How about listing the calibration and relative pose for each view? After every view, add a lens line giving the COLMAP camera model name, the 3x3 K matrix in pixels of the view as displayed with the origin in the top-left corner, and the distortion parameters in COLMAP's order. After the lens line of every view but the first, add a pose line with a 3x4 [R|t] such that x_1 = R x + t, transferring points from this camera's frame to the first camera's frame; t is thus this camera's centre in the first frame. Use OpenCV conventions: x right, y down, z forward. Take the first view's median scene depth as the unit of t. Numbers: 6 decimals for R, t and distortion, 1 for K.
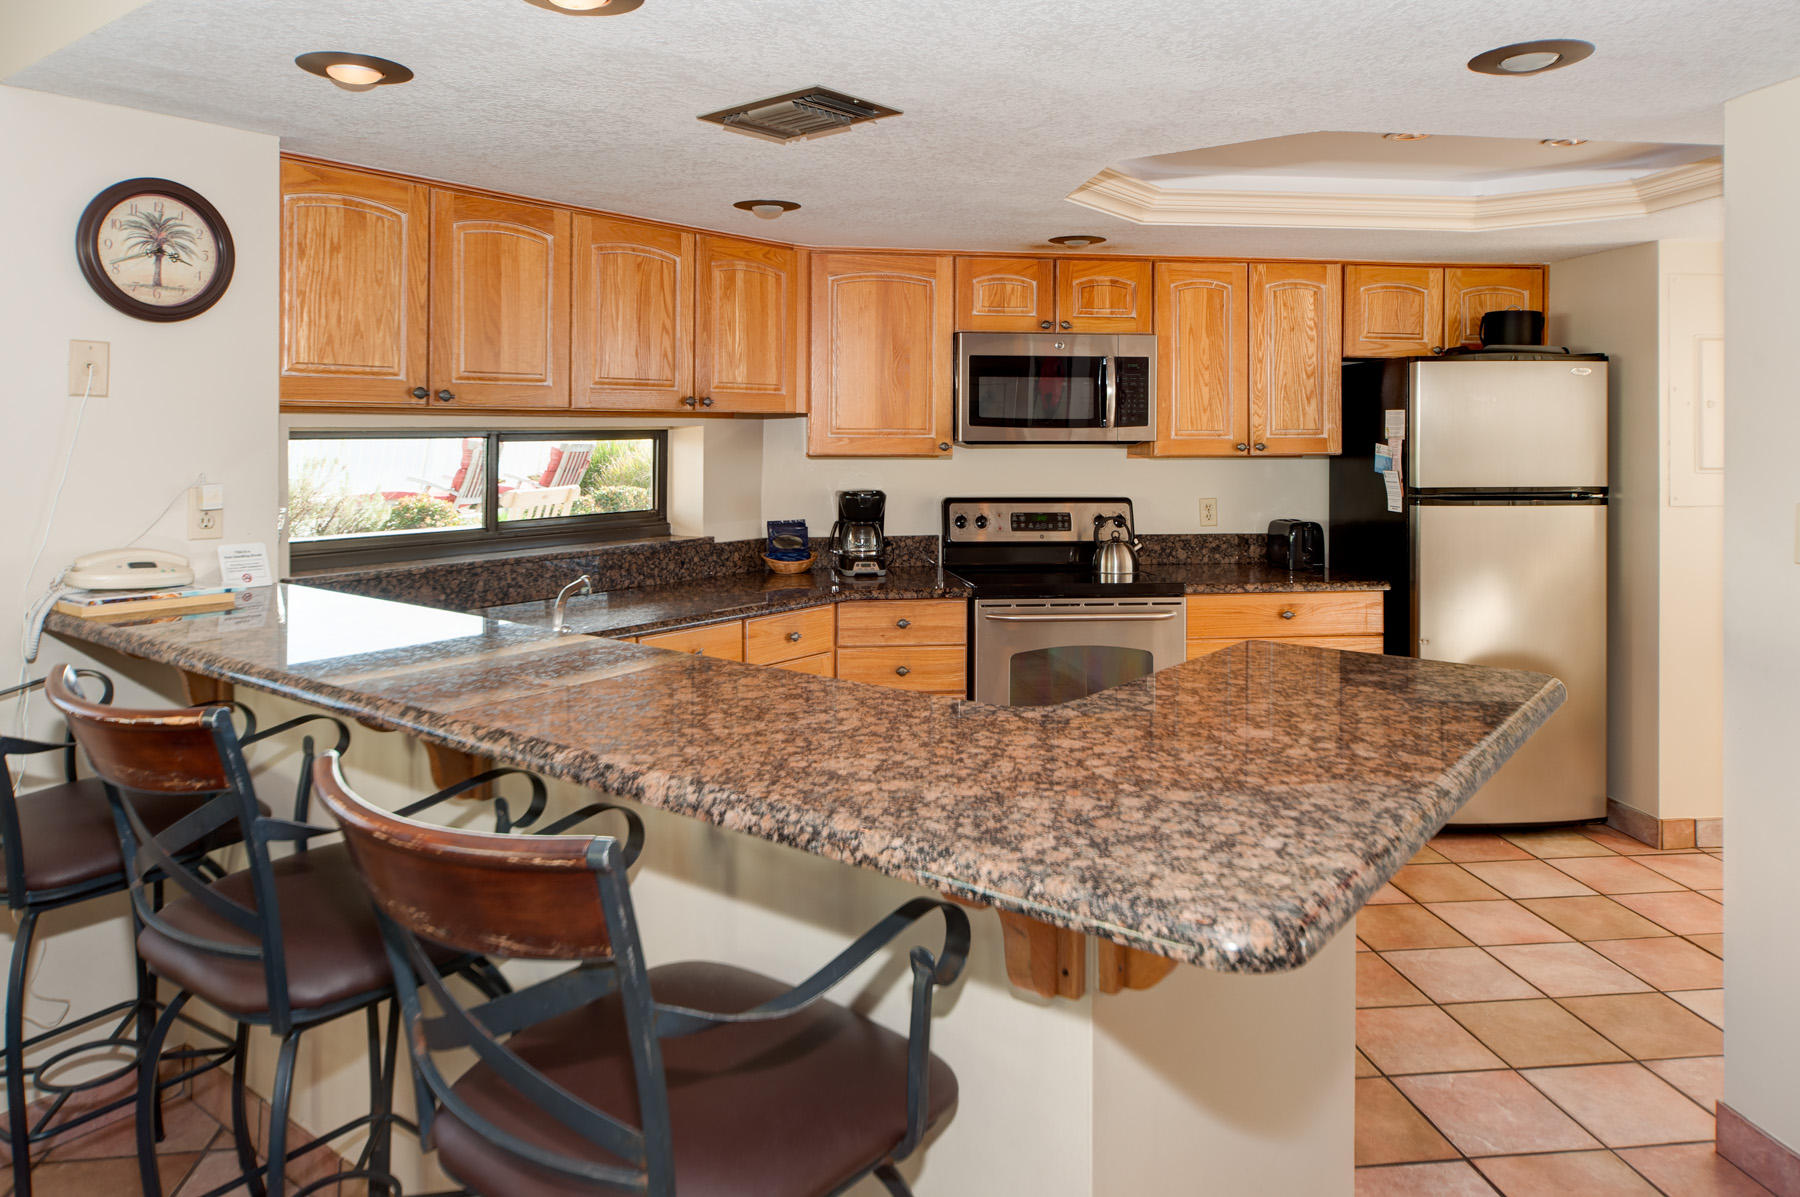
lens RADIAL K [[1280.6, 0, 900.0], [0, 1280.6, 598.5], [0, 0, 1]] dist [-0.006550, -0.000858]
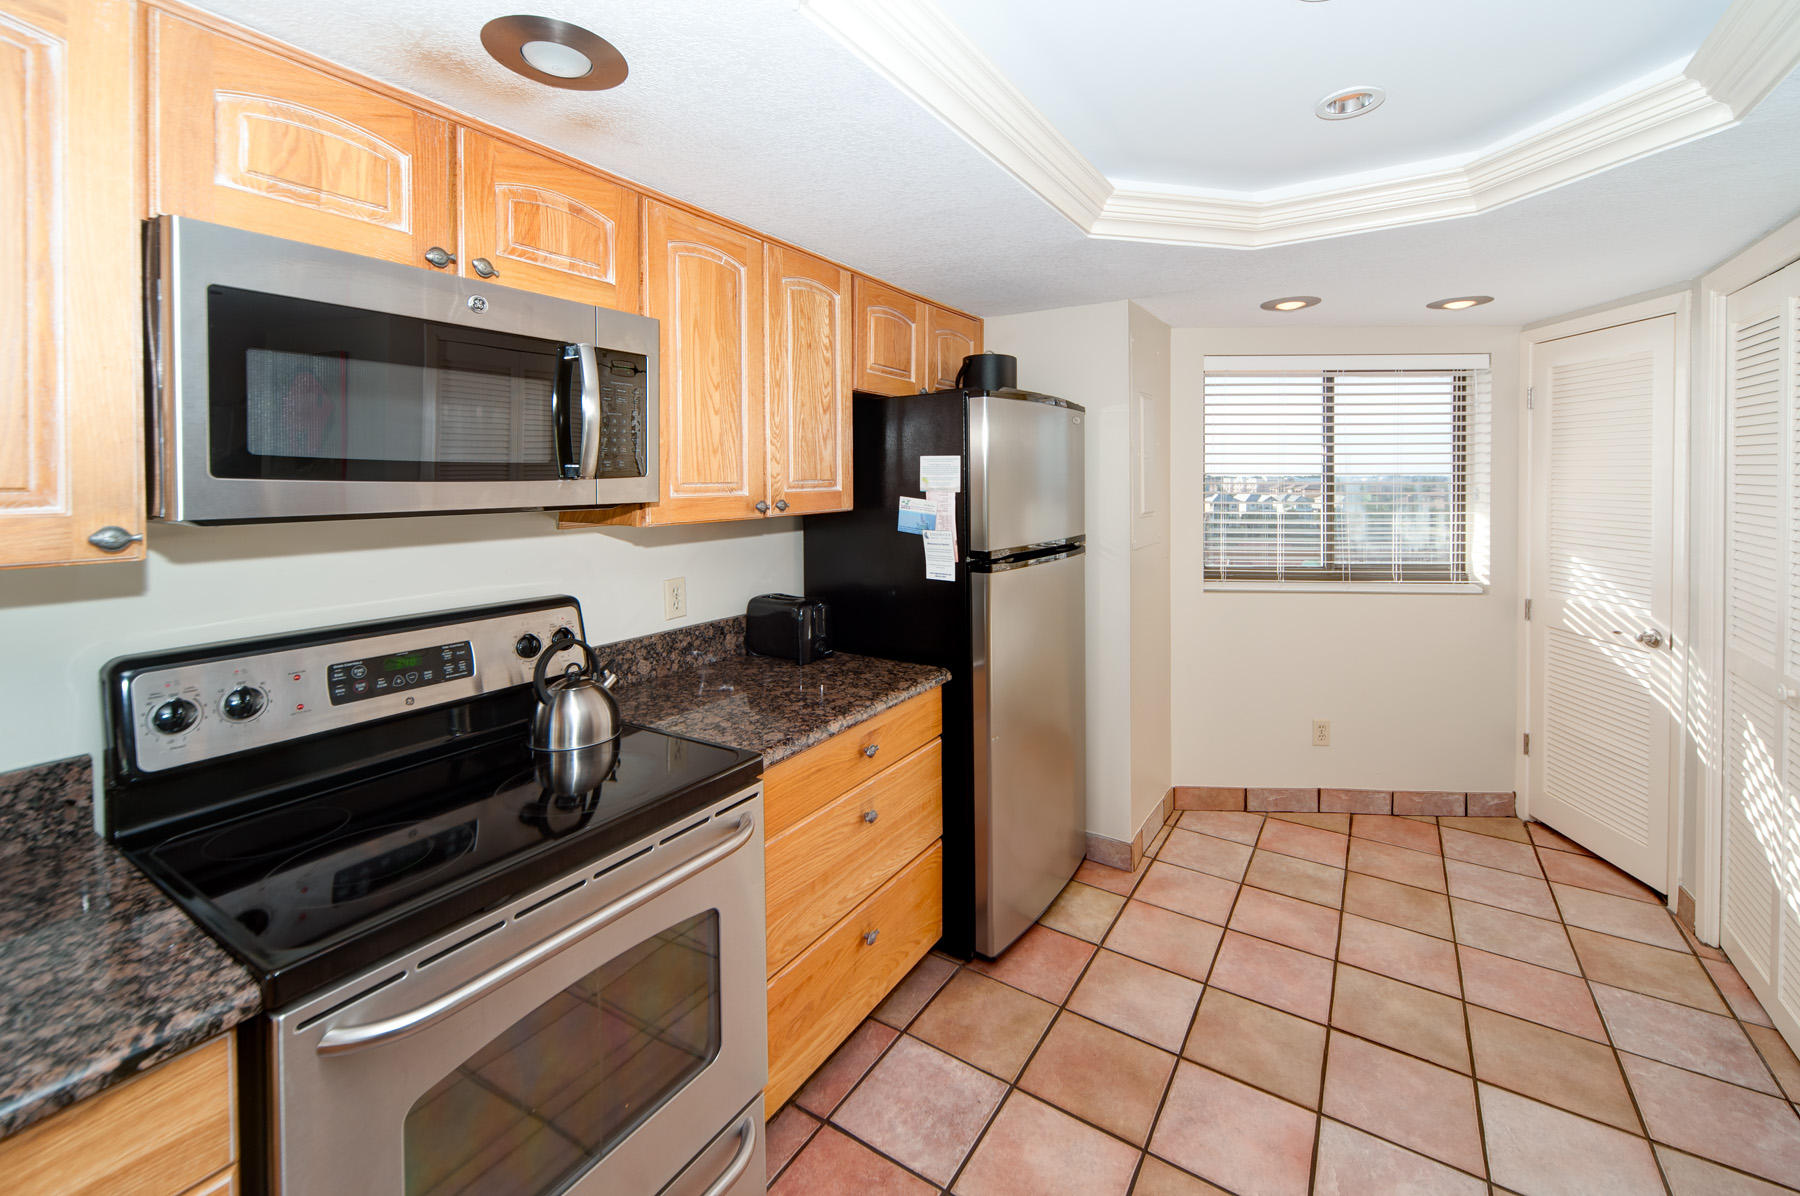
lens RADIAL K [[736.1, 0, 929.7], [0, 736.1, 484.9], [0, 0, 1]] dist [-0.000377, -0.000399]
pose [[0.626563, -0.012142, 0.779276, 0.018163], [0.102326, 0.992505, -0.066809, -0.095384], [-0.772624, 0.121600, 0.623109, 0.692550]]
